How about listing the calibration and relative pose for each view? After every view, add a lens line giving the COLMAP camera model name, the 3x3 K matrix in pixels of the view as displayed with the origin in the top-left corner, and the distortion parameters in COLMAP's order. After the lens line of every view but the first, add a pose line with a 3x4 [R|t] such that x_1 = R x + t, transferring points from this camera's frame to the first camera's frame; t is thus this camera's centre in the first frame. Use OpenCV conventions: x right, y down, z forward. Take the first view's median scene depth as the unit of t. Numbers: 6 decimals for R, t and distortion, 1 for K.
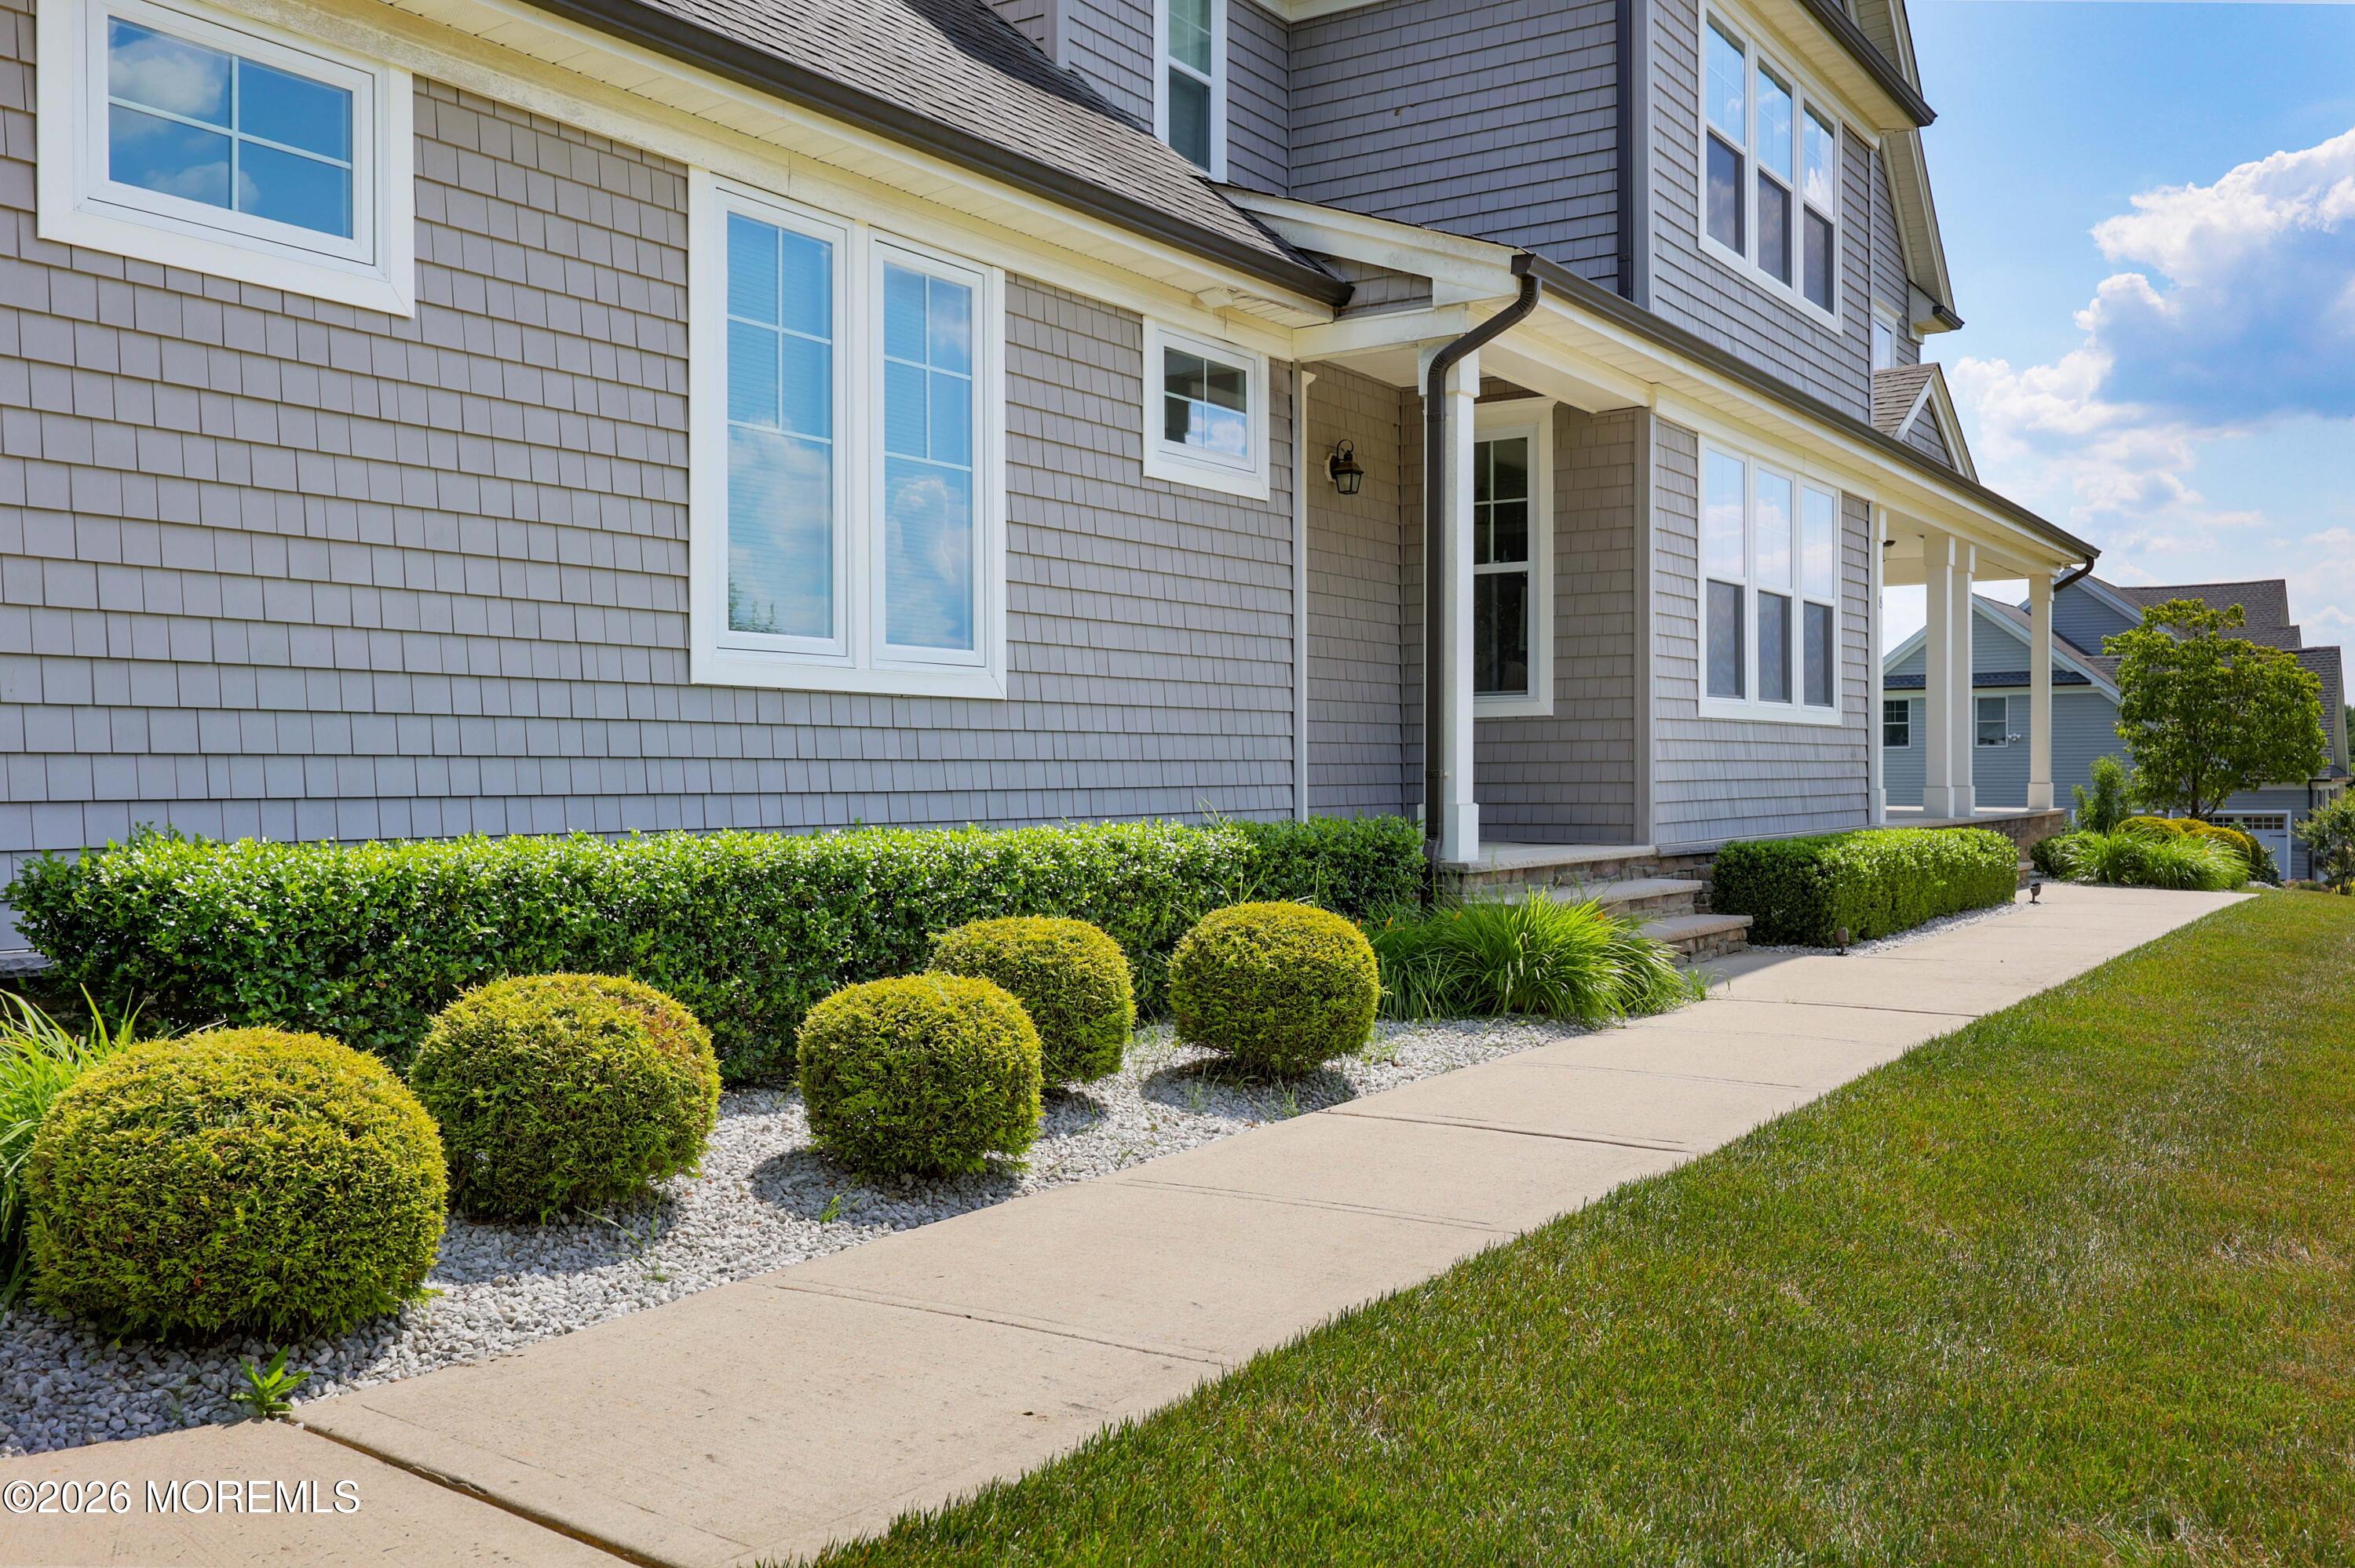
lens RADIAL K [[2147.6, 0, 1177.5], [0, 2147.6, 784.0], [0, 0, 1]] dist [0.001038, 0.000204]
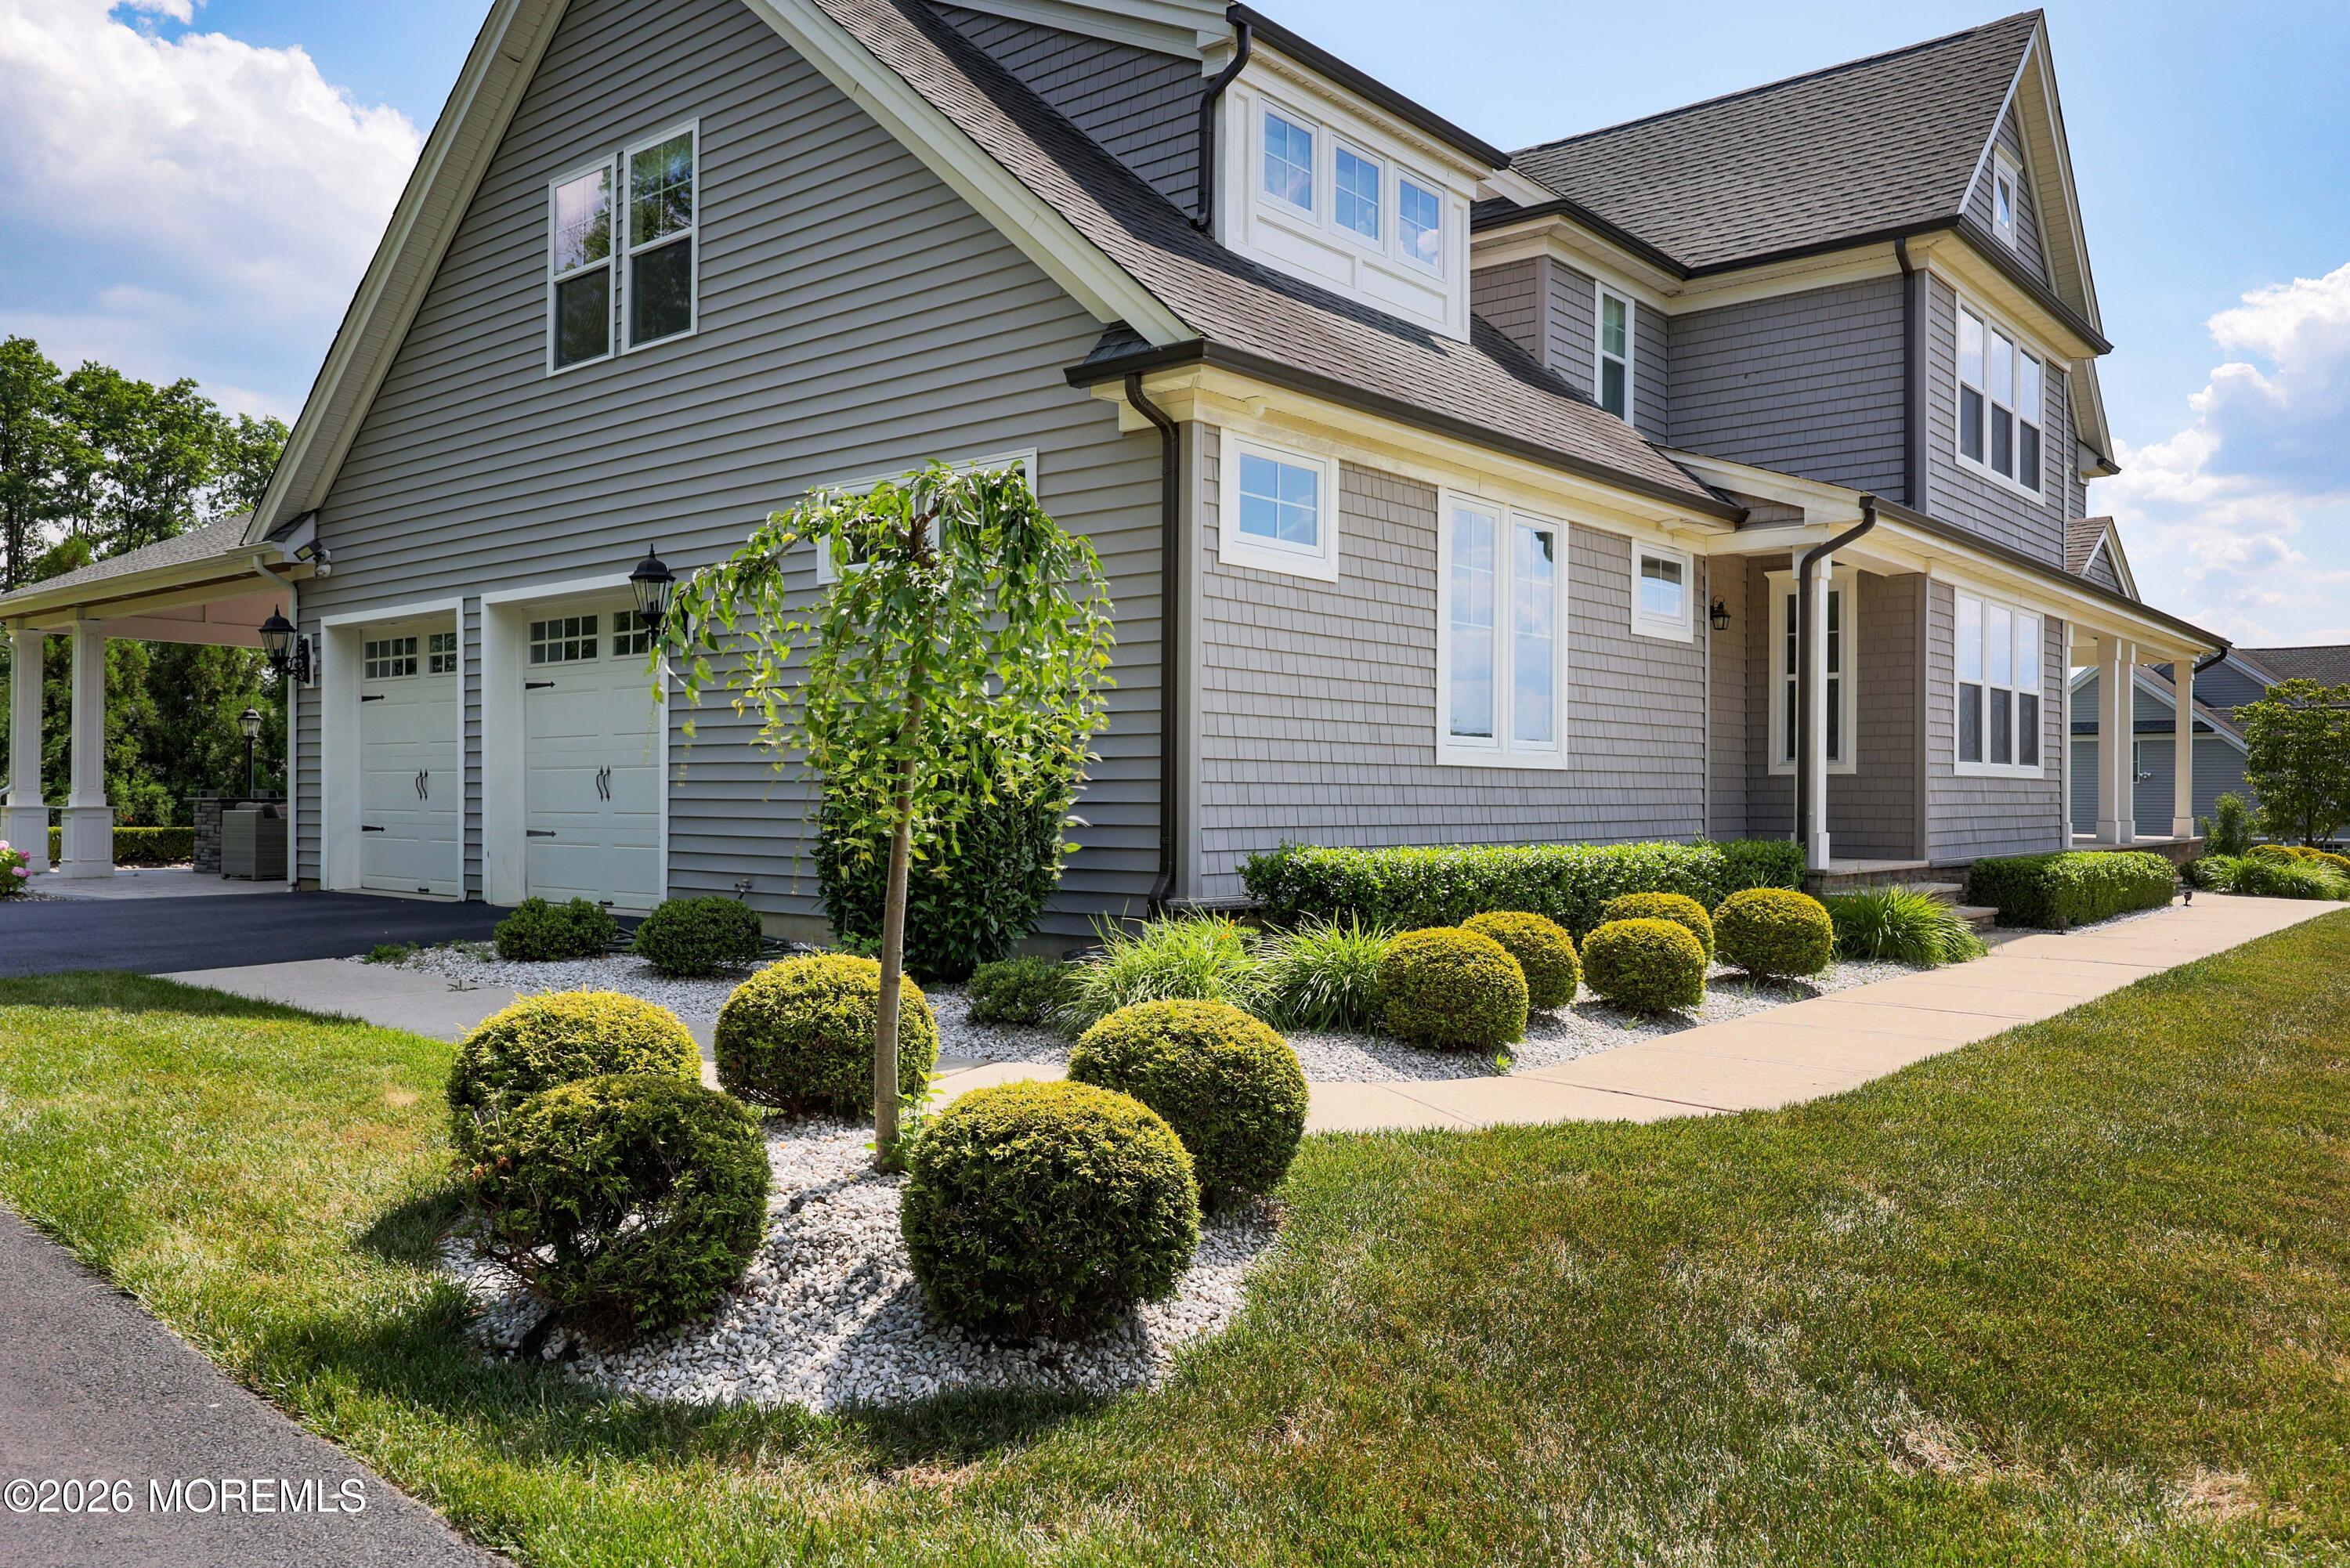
lens RADIAL K [[1789.6, 0, 1133.5], [0, 1789.6, 774.5], [0, 0, 1]] dist [0.000238, 0.002193]
pose [[0.990560, 0.008864, -0.136793, -0.187742], [-0.010904, 0.999840, -0.014171, -0.009474], [0.136646, 0.015529, 0.990498, -0.386039]]
